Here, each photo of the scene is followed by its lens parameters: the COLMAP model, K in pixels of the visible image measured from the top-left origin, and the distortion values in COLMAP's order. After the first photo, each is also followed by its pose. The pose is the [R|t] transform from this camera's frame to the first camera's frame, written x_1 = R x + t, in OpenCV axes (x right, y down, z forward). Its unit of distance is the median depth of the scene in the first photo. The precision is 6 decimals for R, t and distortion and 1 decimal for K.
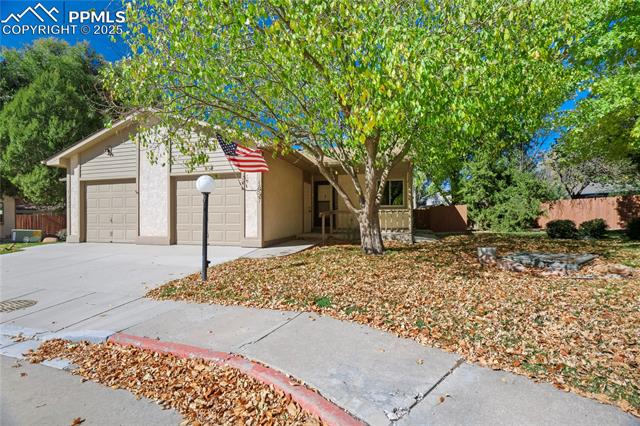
lens RADIAL K [[291.8, 0, 319.8], [0, 291.8, 216.0], [0, 0, 1]] dist [0.000005, 0.000321]
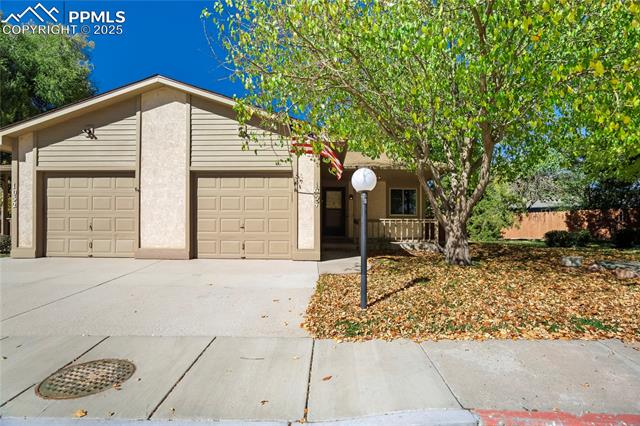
lens RADIAL K [[291.8, 0, 308.4], [0, 291.8, 228.5], [0, 0, 1]] dist [0.000005, 0.000321]
pose [[0.970485, 0.008769, 0.241002, -0.360882], [-0.011348, 0.999892, 0.009318, 0.006203], [-0.240894, -0.011778, 0.970480, 0.152850]]
